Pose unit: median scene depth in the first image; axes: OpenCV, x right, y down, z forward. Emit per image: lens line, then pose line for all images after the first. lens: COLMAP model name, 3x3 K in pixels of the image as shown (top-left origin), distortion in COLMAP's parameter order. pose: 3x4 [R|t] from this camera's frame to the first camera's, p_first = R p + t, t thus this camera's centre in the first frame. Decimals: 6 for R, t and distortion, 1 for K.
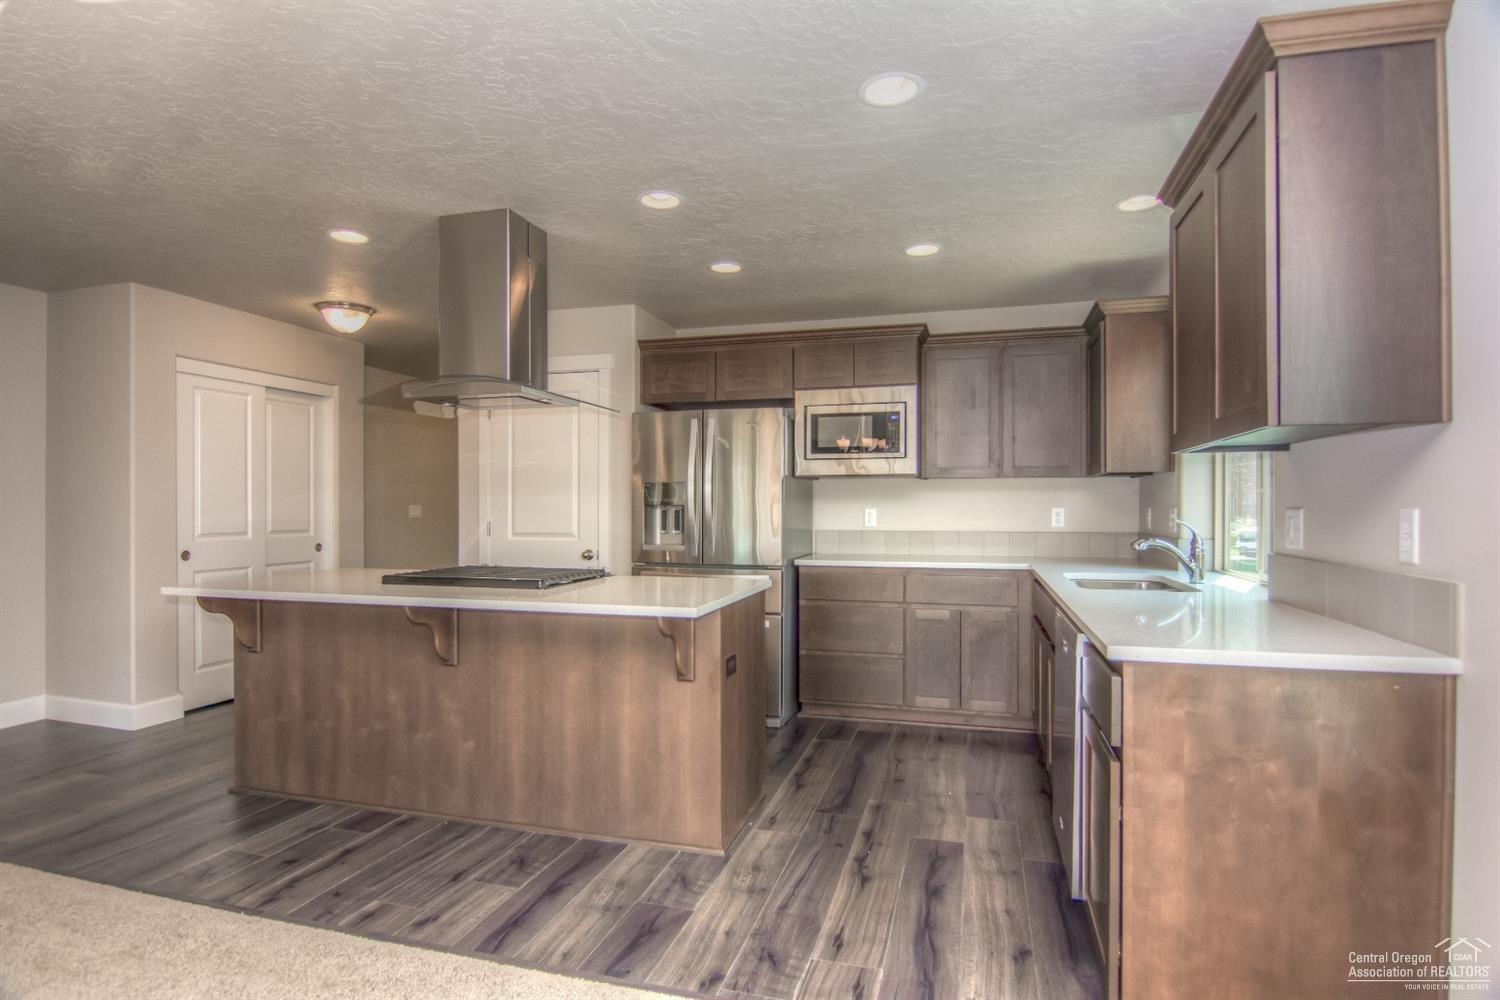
lens RADIAL K [[793.2, 0, 724.8], [0, 793.2, 505.0], [0, 0, 1]] dist [-0.002249, -0.000827]
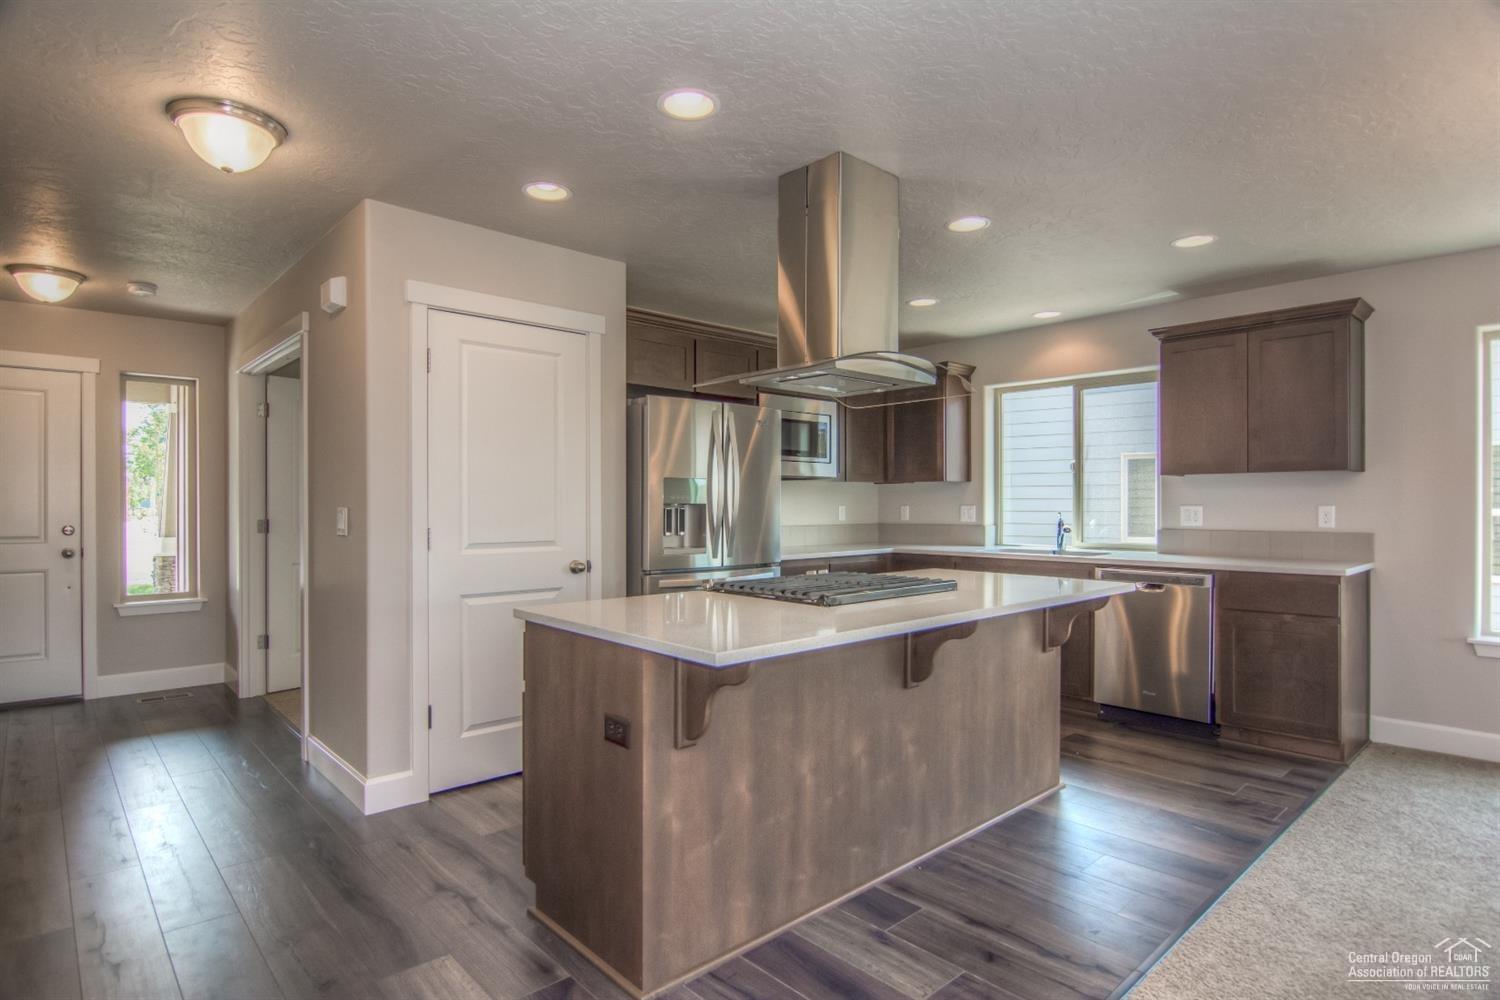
lens RADIAL K [[800.2, 0, 749.1], [0, 800.2, 516.2], [0, 0, 1]] dist [-0.002485, -0.001334]
pose [[0.501957, -0.008033, 0.864855, -1.165558], [-0.004384, 0.999920, 0.011832, 0.006312], [-0.864881, -0.009731, 0.501882, 0.704506]]
